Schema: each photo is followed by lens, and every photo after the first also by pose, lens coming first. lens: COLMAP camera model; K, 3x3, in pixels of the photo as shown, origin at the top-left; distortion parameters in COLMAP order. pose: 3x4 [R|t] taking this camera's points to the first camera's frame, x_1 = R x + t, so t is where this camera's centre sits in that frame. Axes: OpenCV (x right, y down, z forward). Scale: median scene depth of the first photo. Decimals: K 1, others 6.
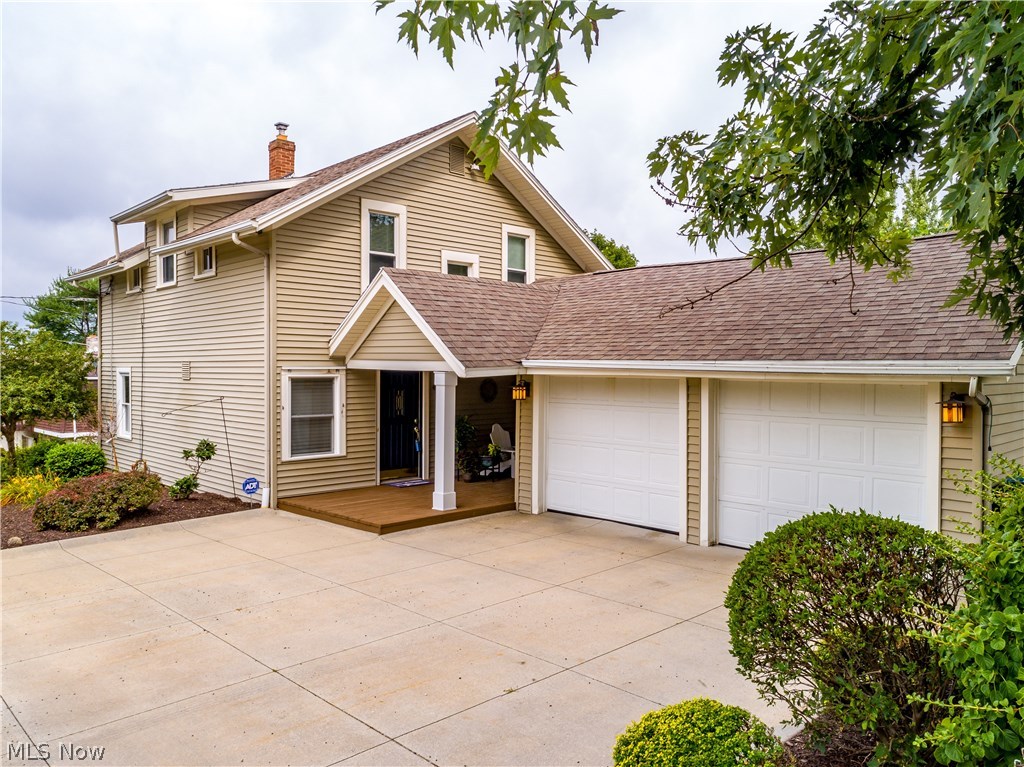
lens RADIAL K [[764.1, 0, 512.5], [0, 764.1, 386.7], [0, 0, 1]] dist [-0.015071, 0.007780]
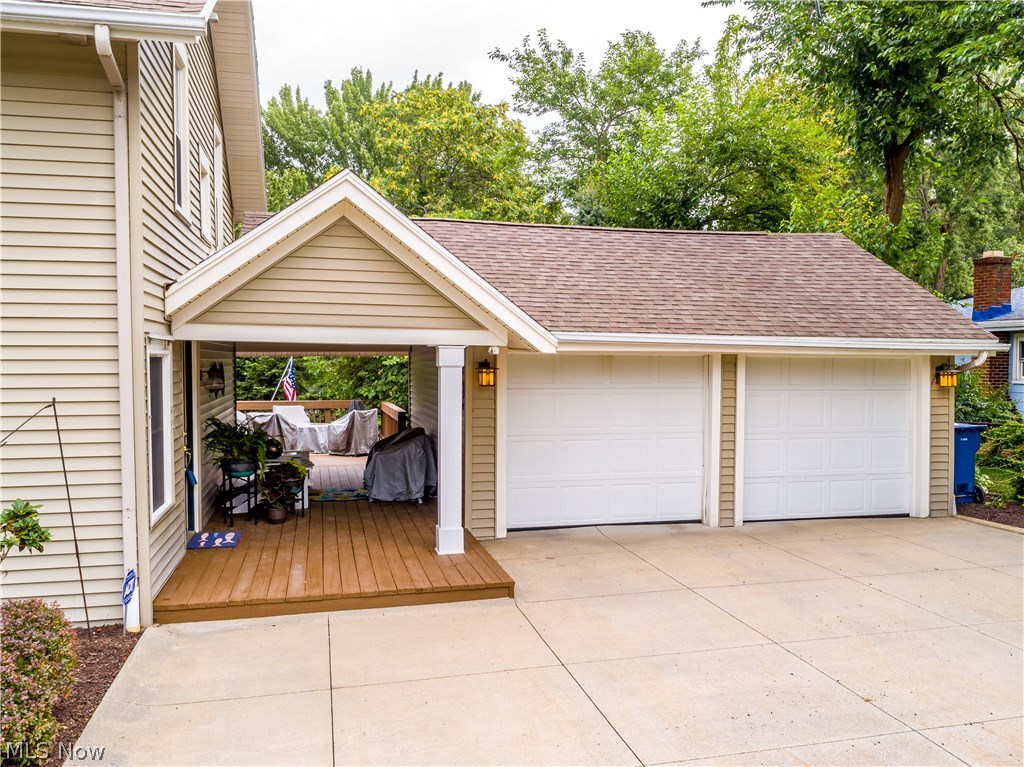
lens RADIAL K [[905.3, 0, 512.0], [0, 905.3, 419.2], [0, 0, 1]] dist [-0.004223, 0.000237]
pose [[0.497685, -0.057265, 0.865465, -0.976142], [0.020573, 0.998317, 0.054225, 0.002544], [-0.867114, -0.009182, 0.498026, 0.734263]]
